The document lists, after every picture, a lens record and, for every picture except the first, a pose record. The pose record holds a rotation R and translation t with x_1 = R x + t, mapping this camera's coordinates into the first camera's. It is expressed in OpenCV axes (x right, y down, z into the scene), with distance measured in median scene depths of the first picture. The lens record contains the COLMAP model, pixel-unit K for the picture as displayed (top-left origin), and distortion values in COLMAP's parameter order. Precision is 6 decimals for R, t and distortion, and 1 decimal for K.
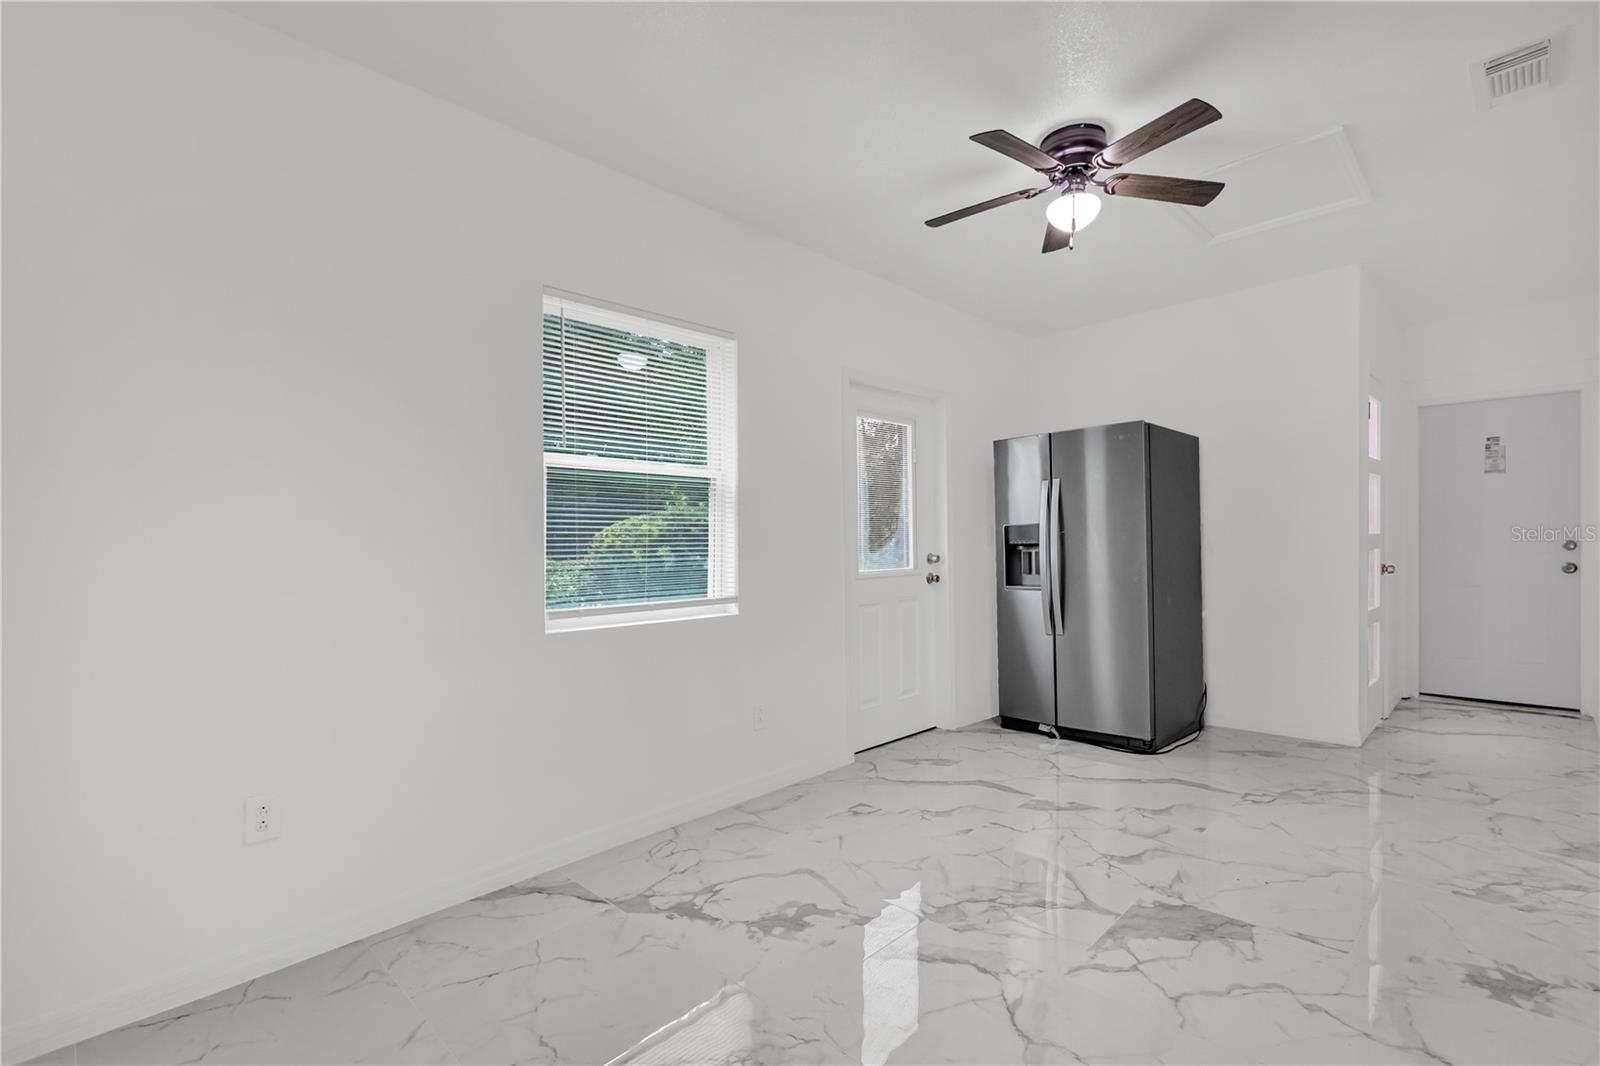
lens RADIAL K [[744.3, 0, 813.2], [0, 744.3, 543.7], [0, 0, 1]] dist [-0.004747, 0.000039]
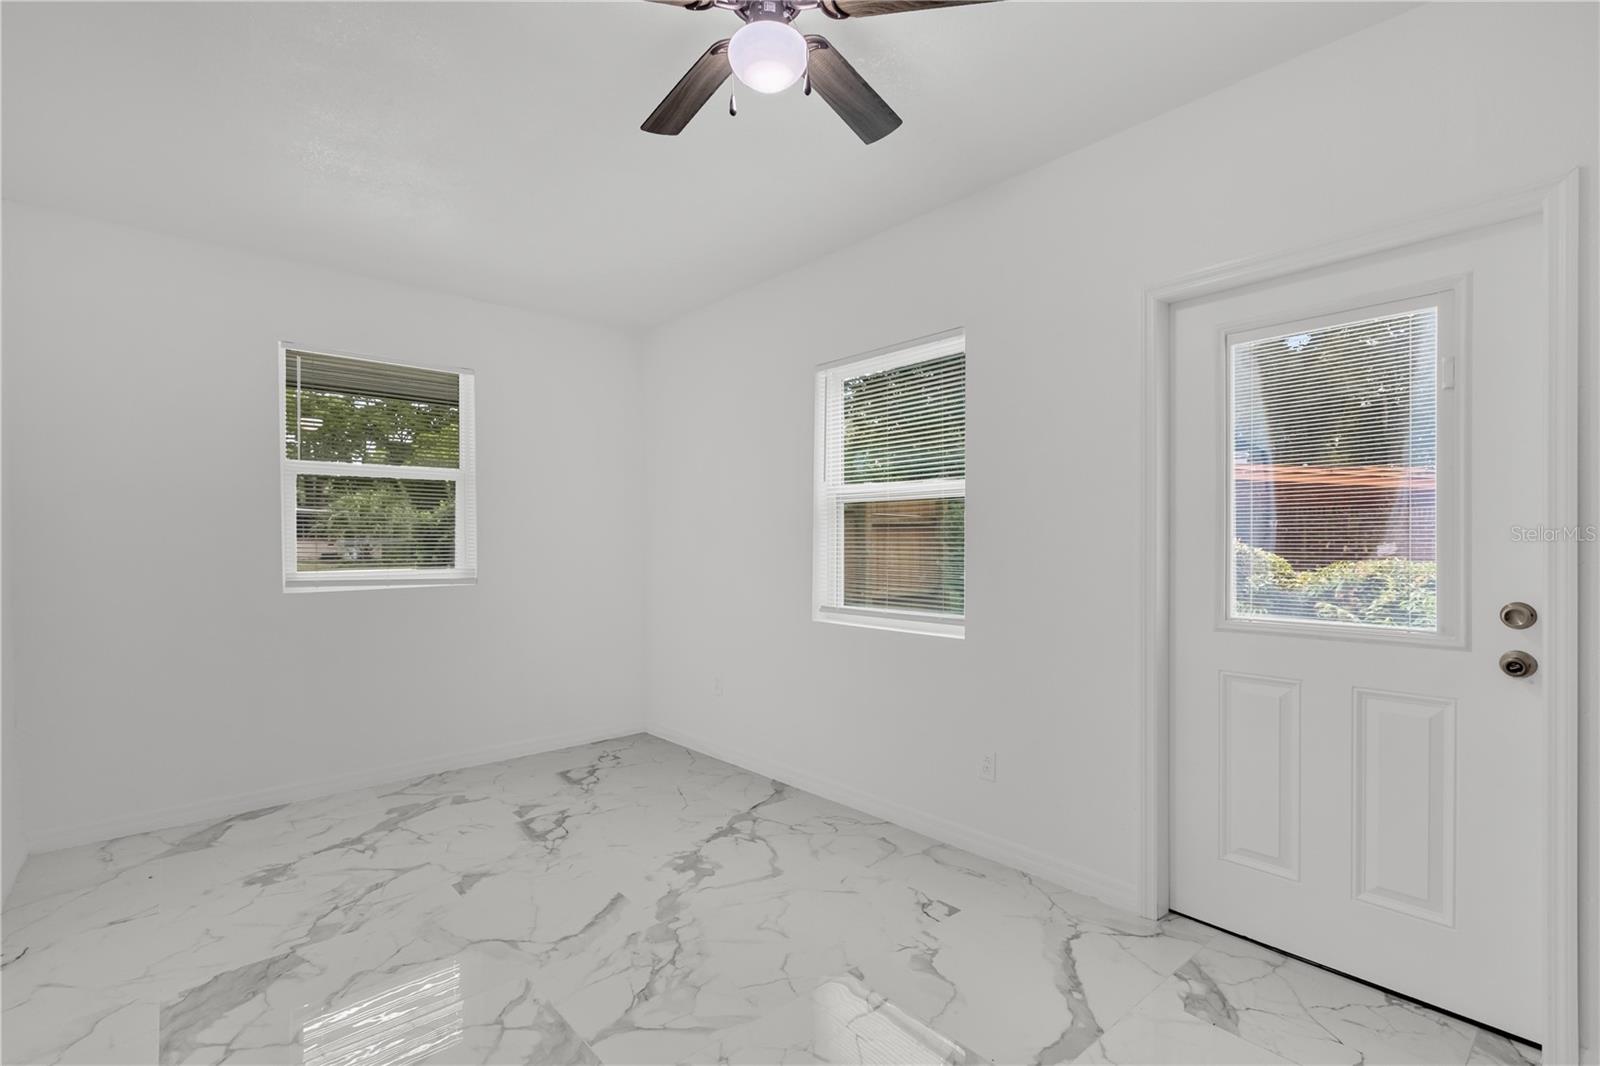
lens RADIAL K [[744.3, 0, 807.5], [0, 744.3, 536.3], [0, 0, 1]] dist [-0.004747, 0.000039]
pose [[-0.096412, 0.004423, -0.995332, 0.932031], [-0.000435, 0.999990, 0.004486, -0.037458], [0.995341, 0.000865, -0.096410, 1.034703]]
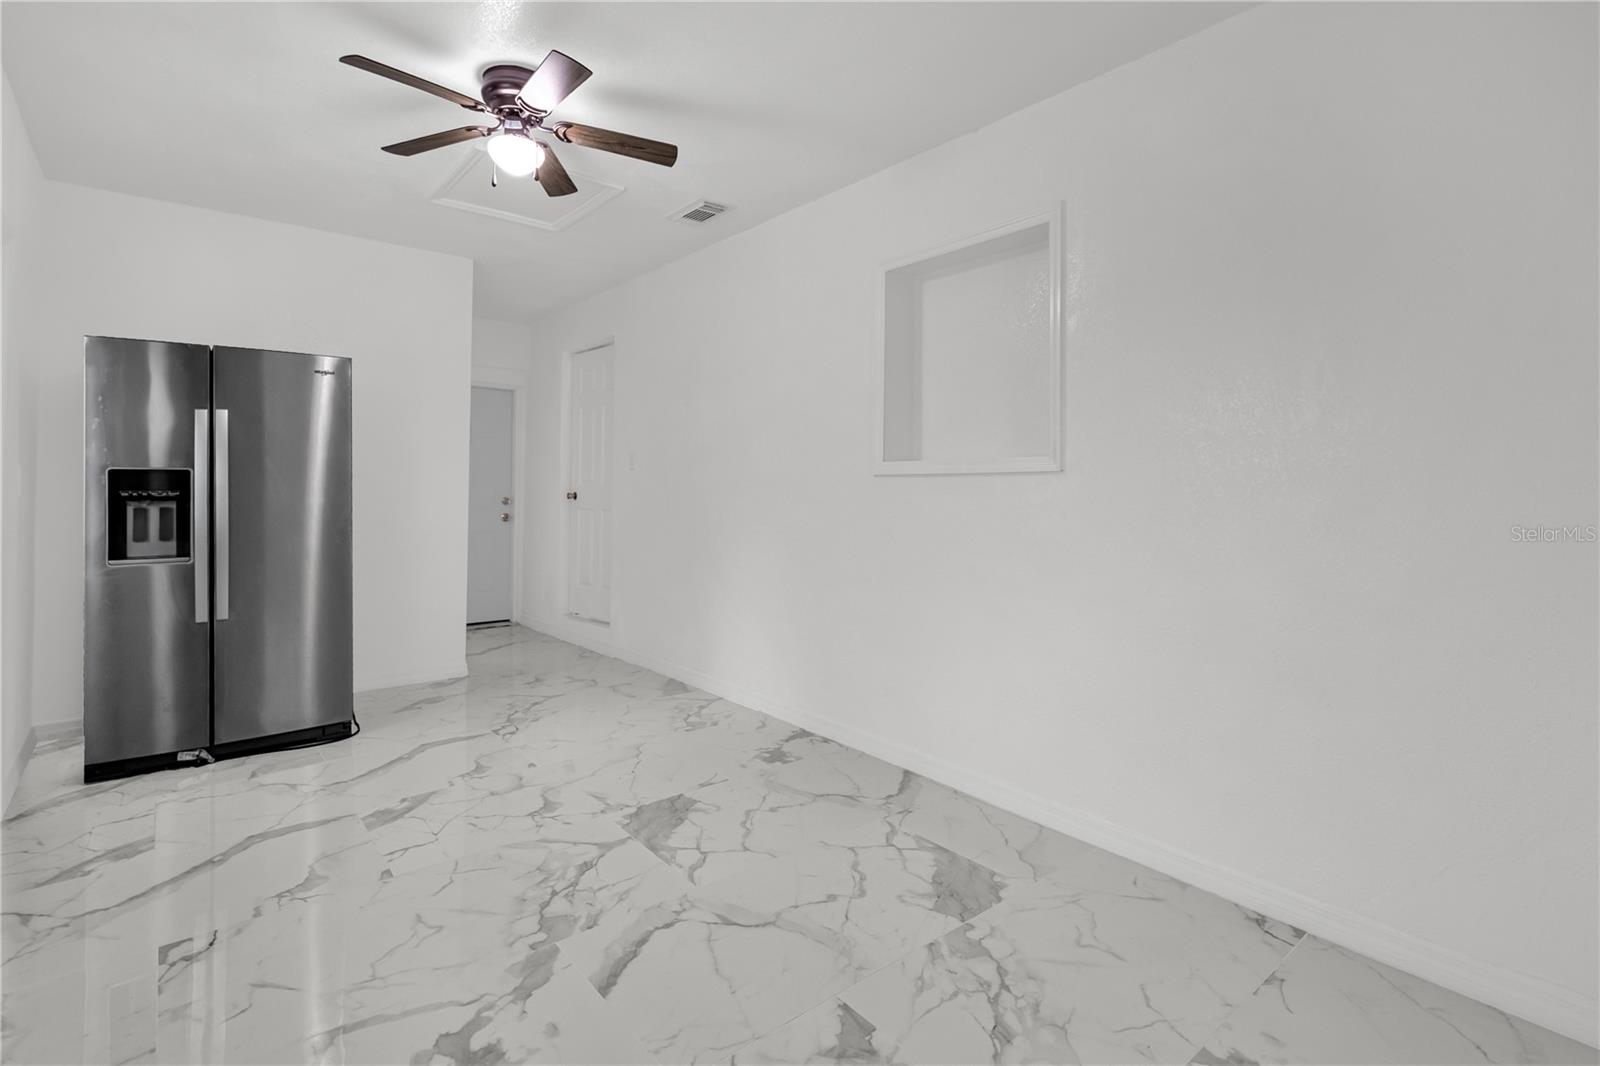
lens RADIAL K [[744.3, 0, 828.3], [0, 744.3, 490.7], [0, 0, 1]] dist [-0.004747, 0.000039]
pose [[0.073699, 0.016123, 0.997150, -0.537761], [-0.007260, 0.999851, -0.015630, -0.001484], [-0.997254, -0.006088, 0.073805, 0.496595]]
